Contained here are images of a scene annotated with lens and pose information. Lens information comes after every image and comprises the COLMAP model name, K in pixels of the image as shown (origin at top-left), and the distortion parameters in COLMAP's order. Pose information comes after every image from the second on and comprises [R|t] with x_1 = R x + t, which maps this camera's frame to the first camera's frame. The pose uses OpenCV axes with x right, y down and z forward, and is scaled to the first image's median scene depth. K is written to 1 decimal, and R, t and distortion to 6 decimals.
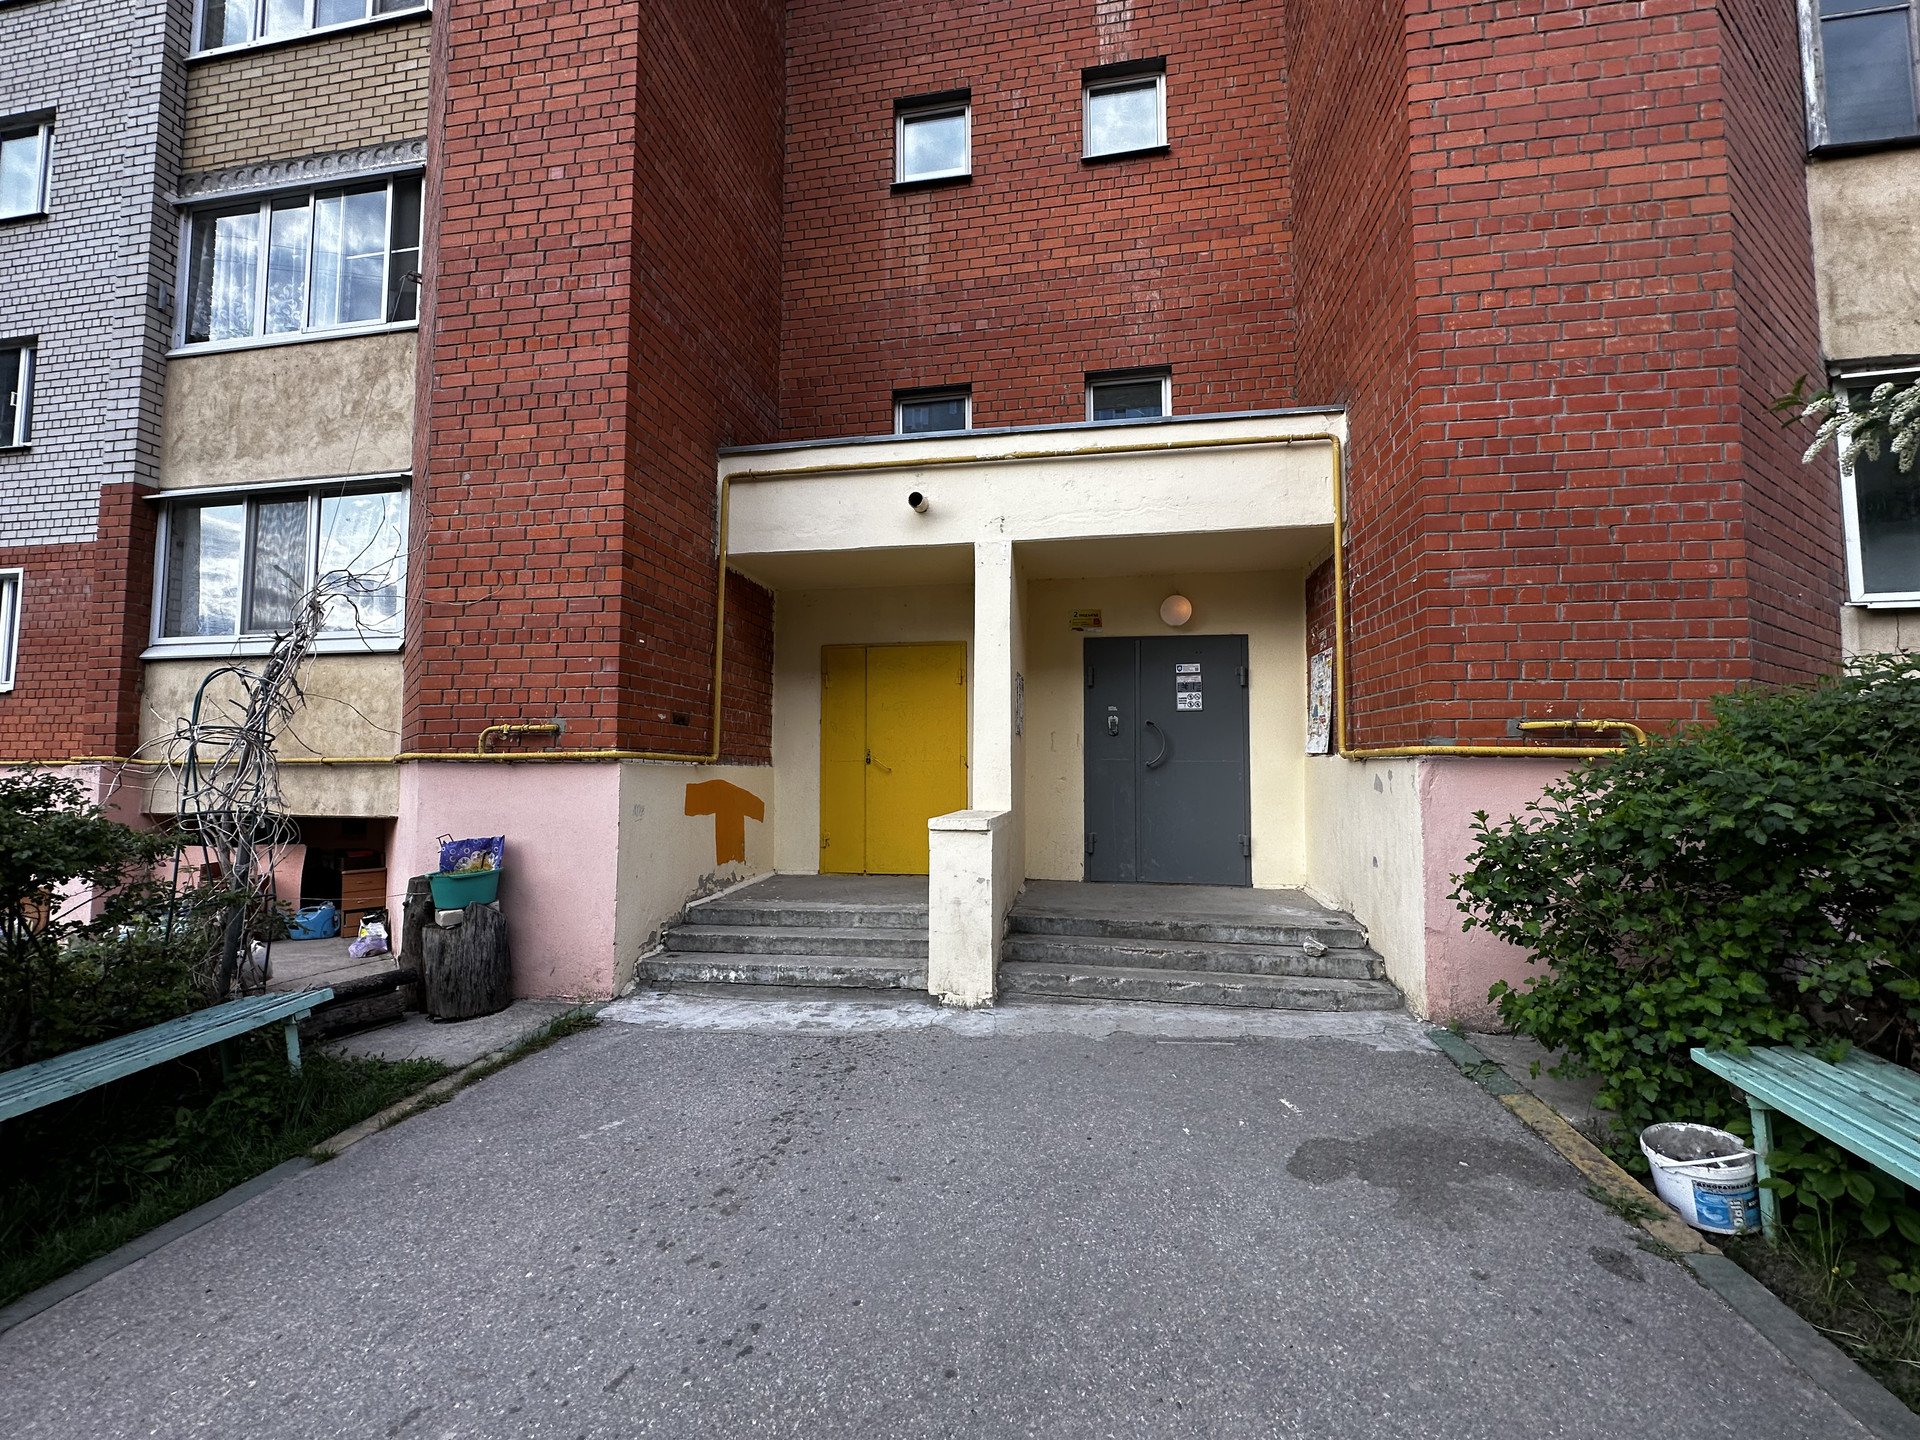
lens RADIAL K [[766.3, 0, 959.7], [0, 766.3, 722.6], [0, 0, 1]] dist [-0.001726, 0.000681]
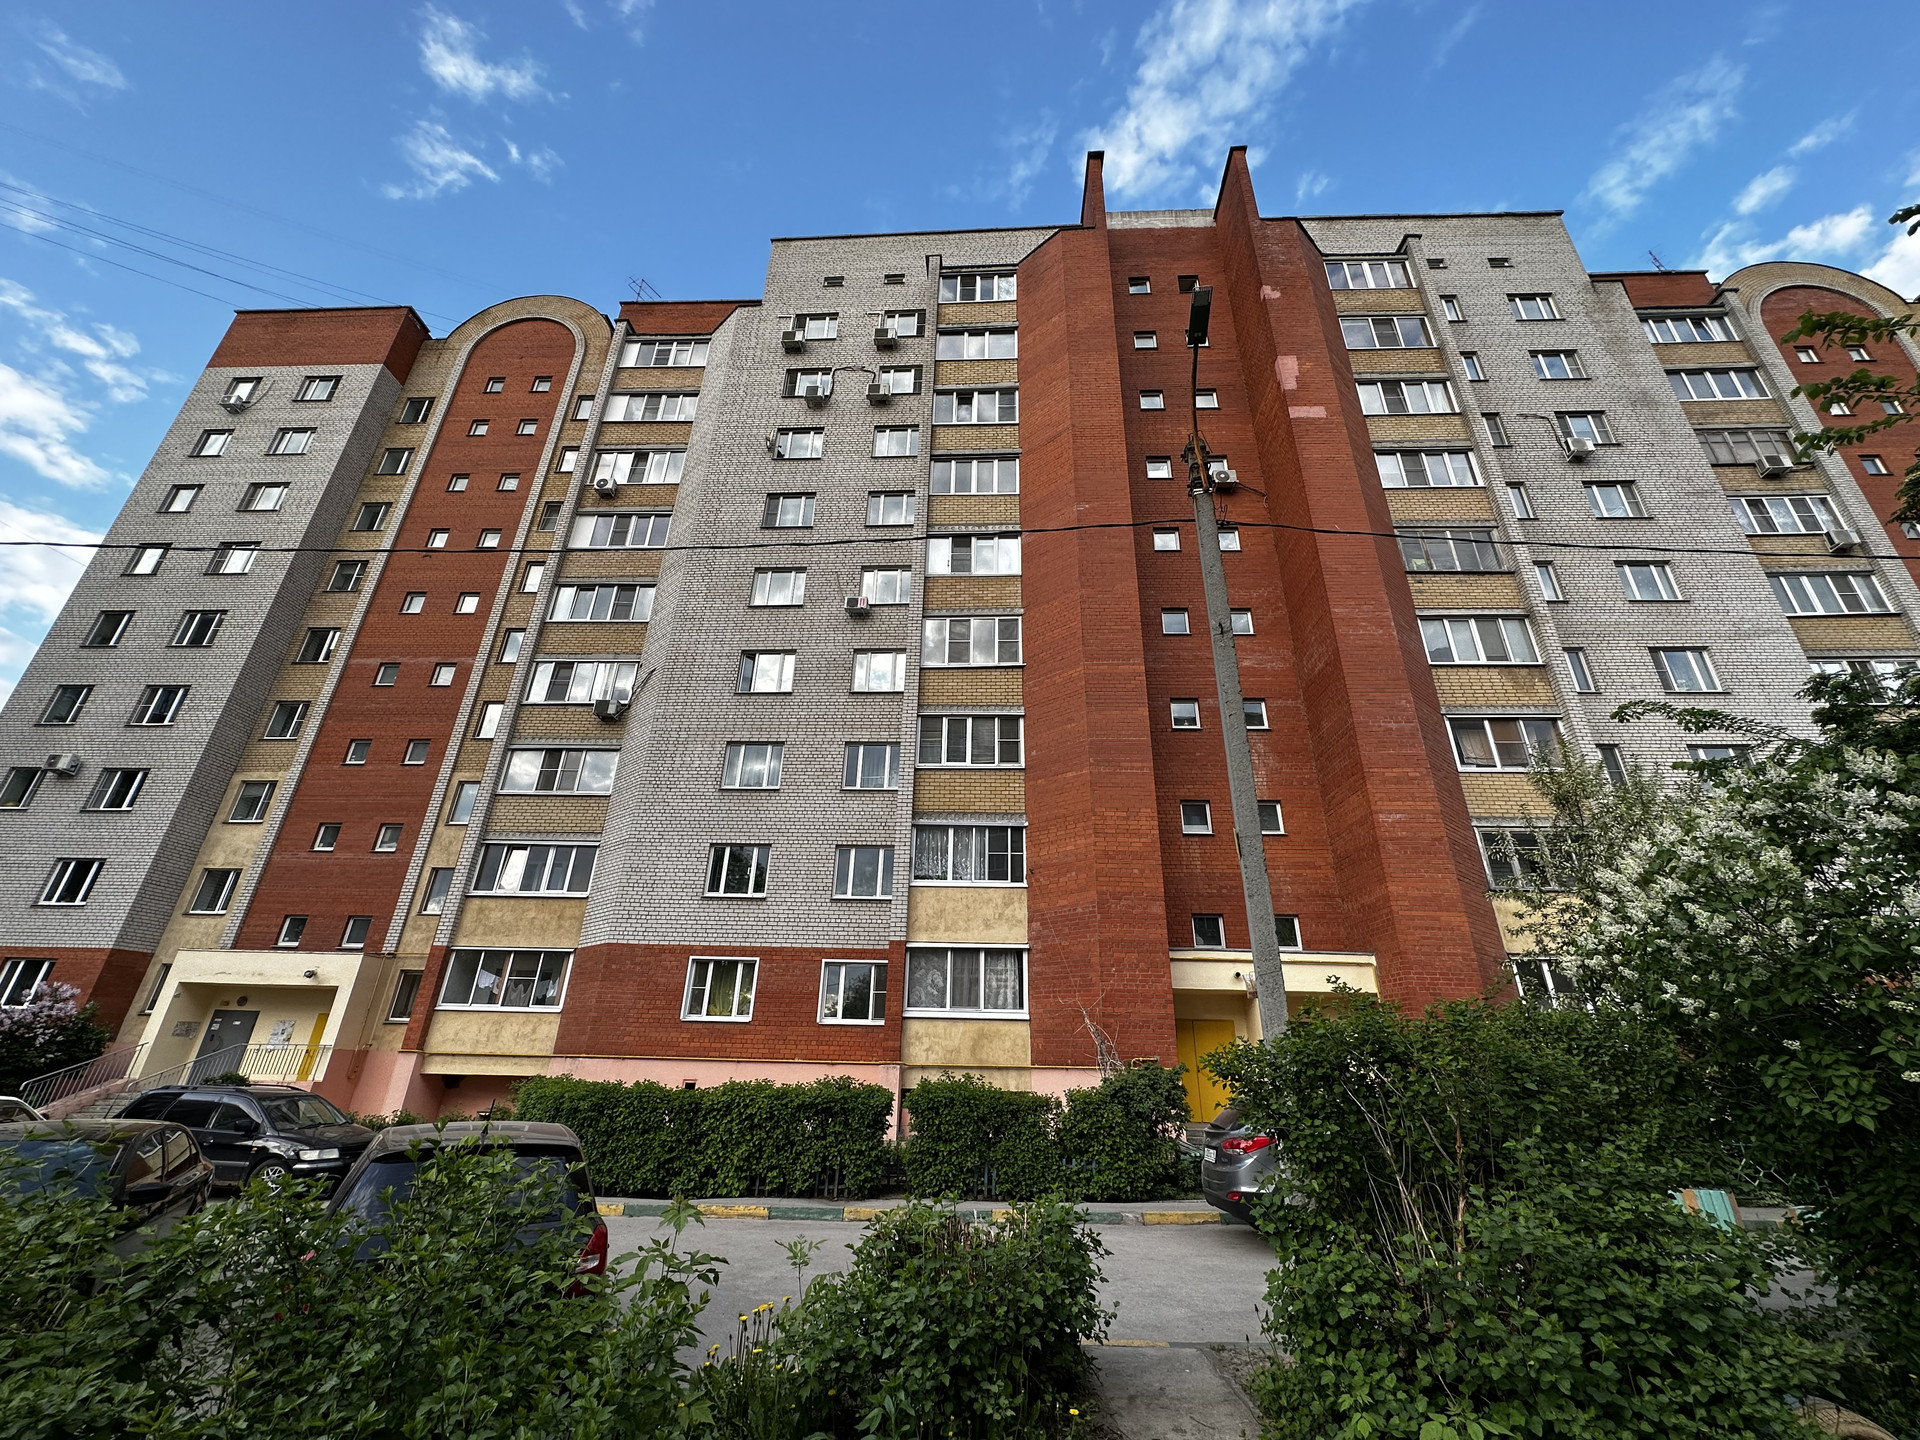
lens RADIAL K [[766.3, 0, 958.1], [0, 766.3, 718.3], [0, 0, 1]] dist [-0.001726, 0.000681]
pose [[0.992368, 0.071198, 0.100684, -1.298223], [-0.030615, 0.933169, -0.358132, -0.109158], [-0.119454, 0.352316, 0.928226, -1.695795]]
